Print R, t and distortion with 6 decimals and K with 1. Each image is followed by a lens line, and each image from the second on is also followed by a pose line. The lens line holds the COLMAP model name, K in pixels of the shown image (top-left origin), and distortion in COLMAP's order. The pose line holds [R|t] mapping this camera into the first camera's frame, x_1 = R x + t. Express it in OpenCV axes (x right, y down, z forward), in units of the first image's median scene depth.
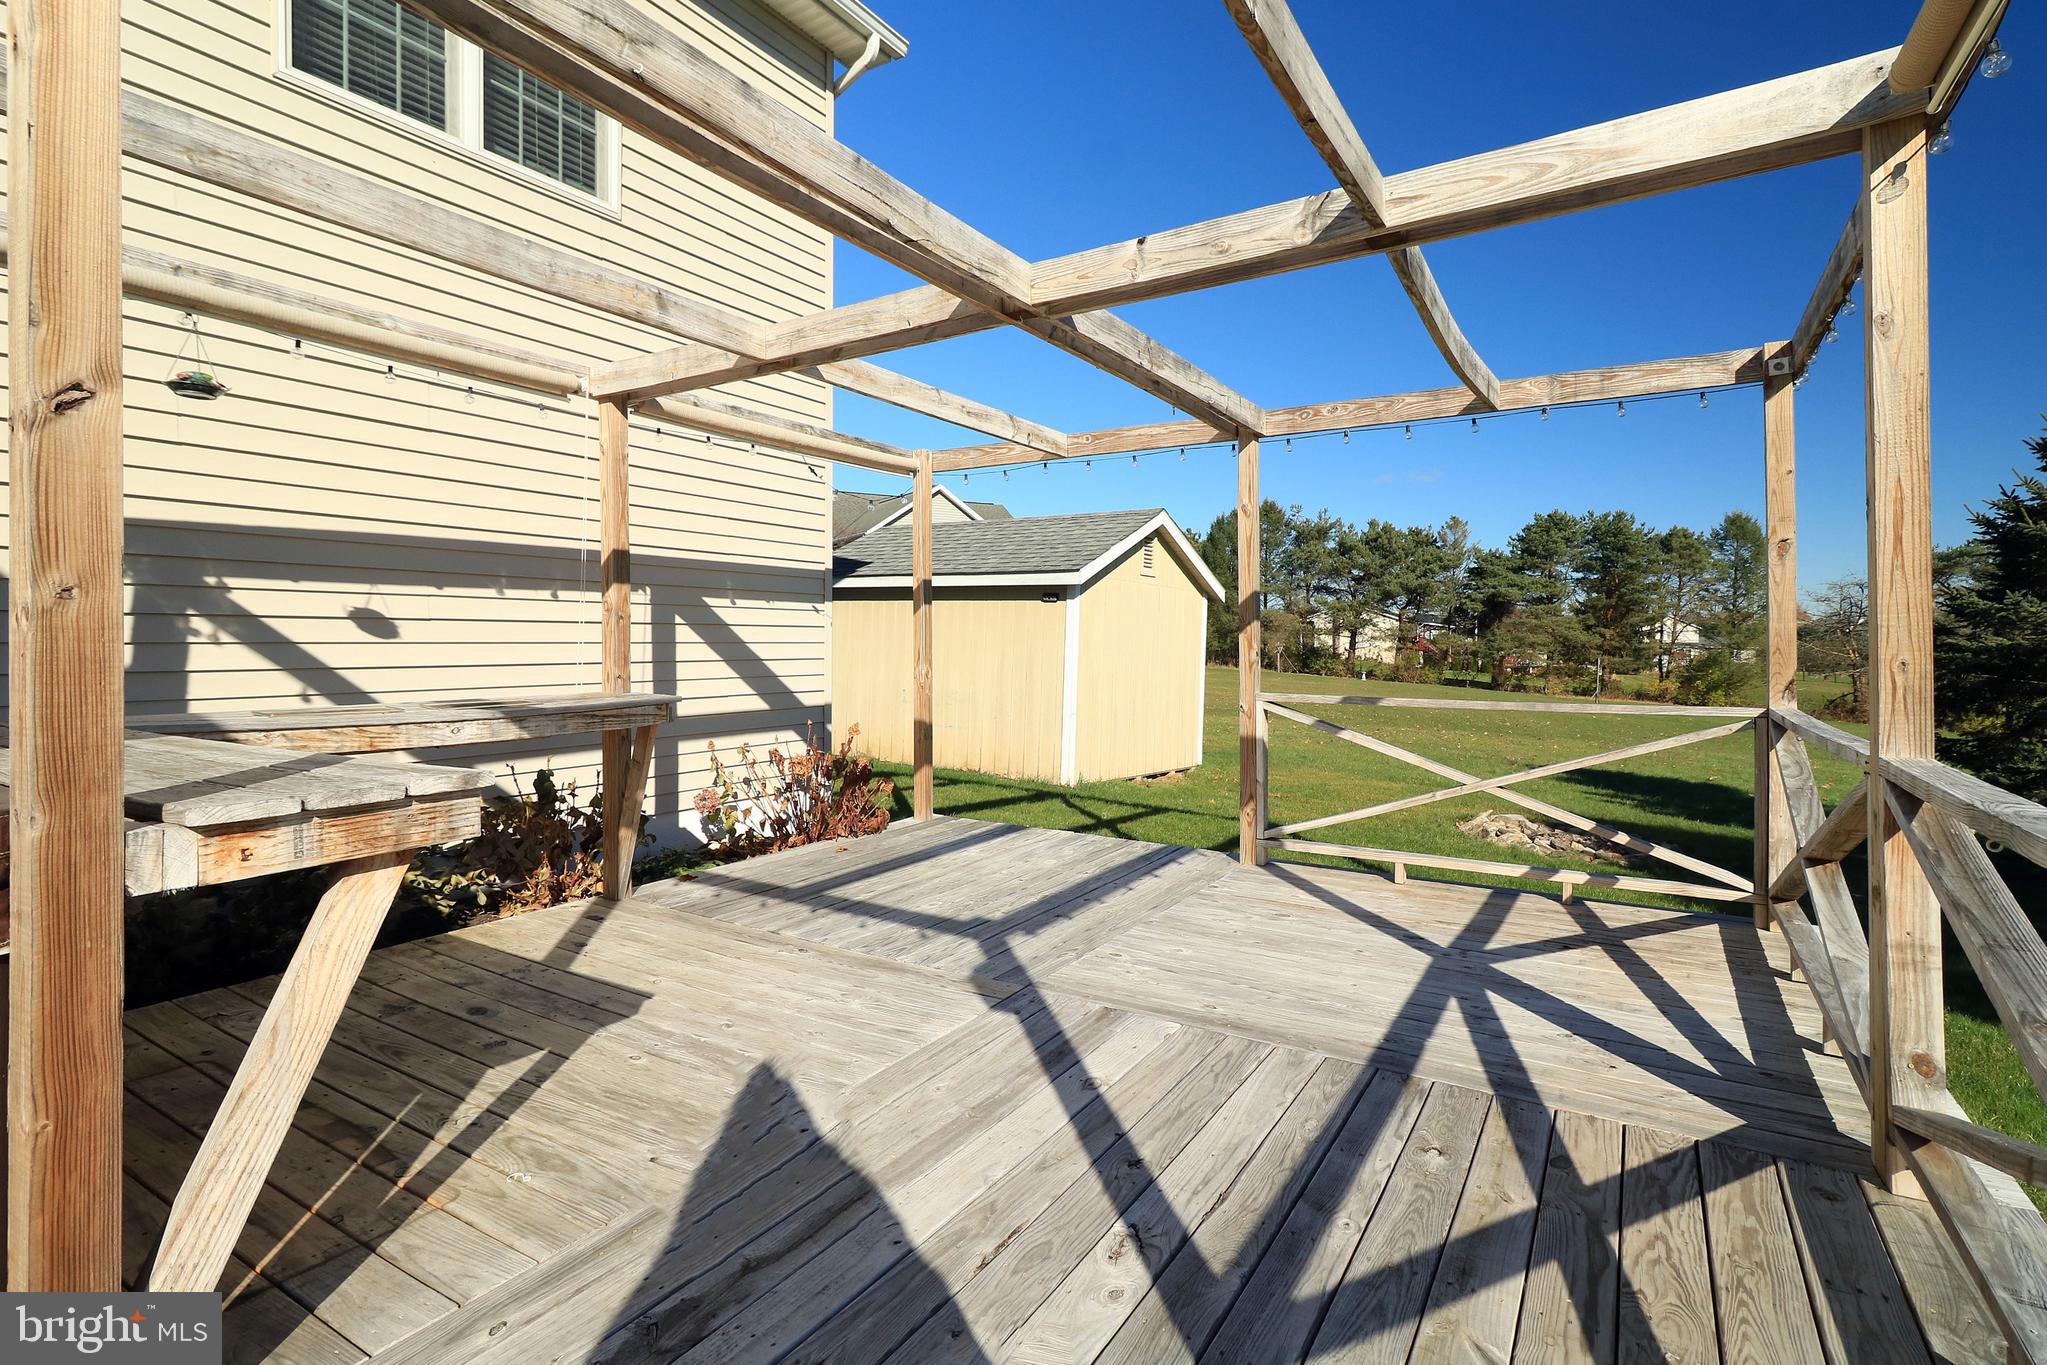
lens RADIAL K [[980.5, 0, 1045.3], [0, 980.5, 650.0], [0, 0, 1]] dist [-0.003982, -0.000077]
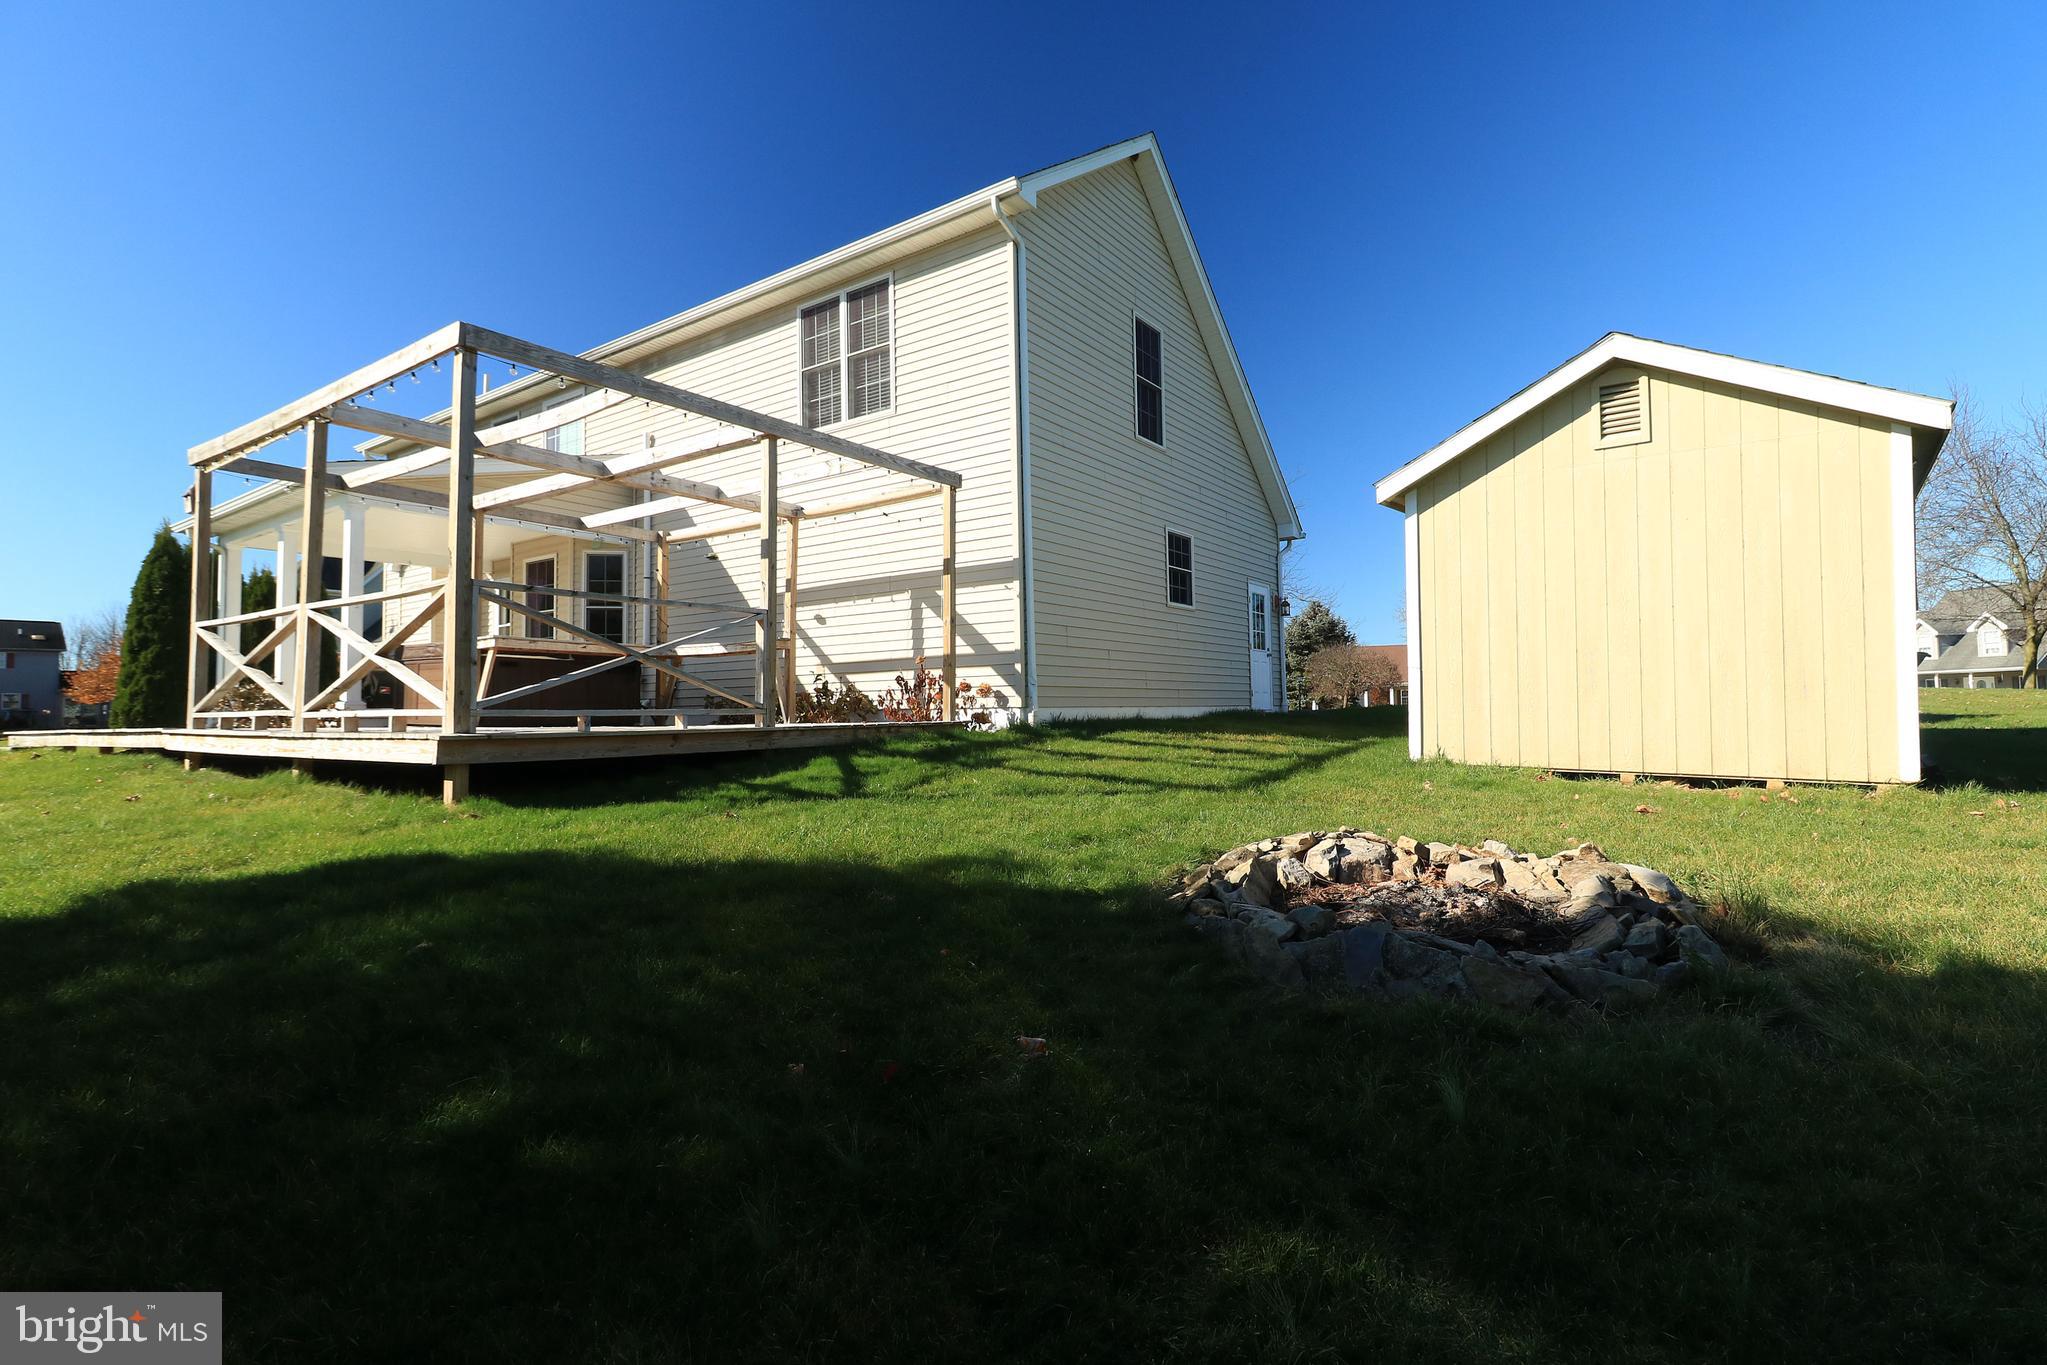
lens RADIAL K [[980.5, 0, 1021.2], [0, 980.5, 674.6], [0, 0, 1]] dist [-0.003982, -0.000077]
pose [[-0.039894, -0.033572, -0.998640, 1.533790], [0.010987, 0.999360, -0.034035, 0.172431], [0.999144, -0.012330, -0.039499, 1.304326]]
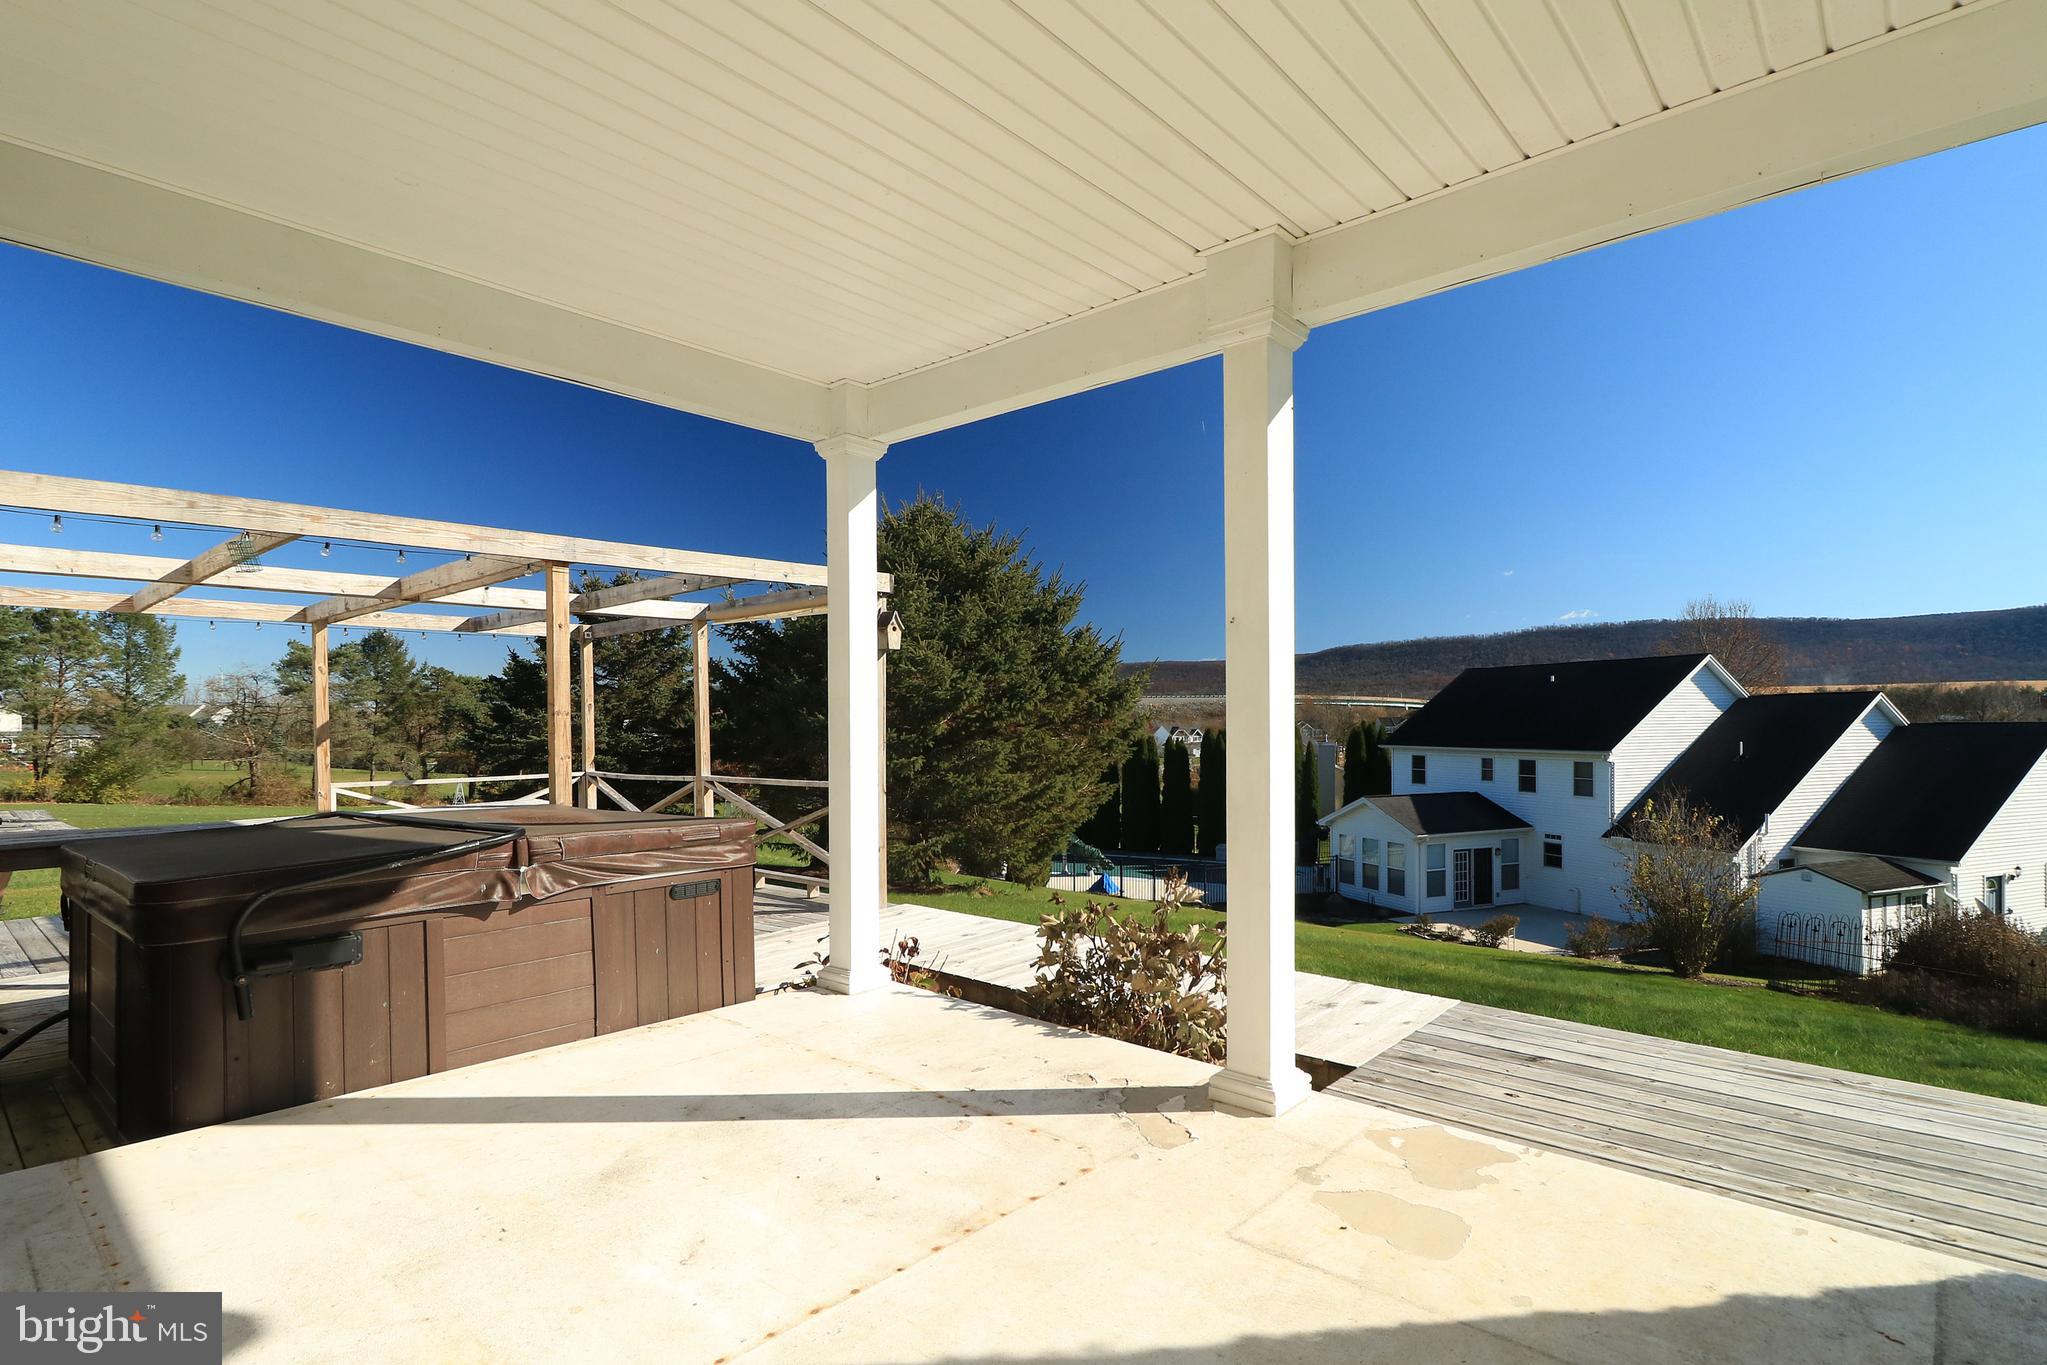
lens RADIAL K [[980.5, 0, 1026.0], [0, 980.5, 690.4], [0, 0, 1]] dist [-0.003982, -0.000077]
pose [[0.179607, 0.027264, 0.983361, -1.166113], [0.018952, 0.999334, -0.031168, -0.038185], [-0.983556, 0.024235, 0.178971, -0.422459]]
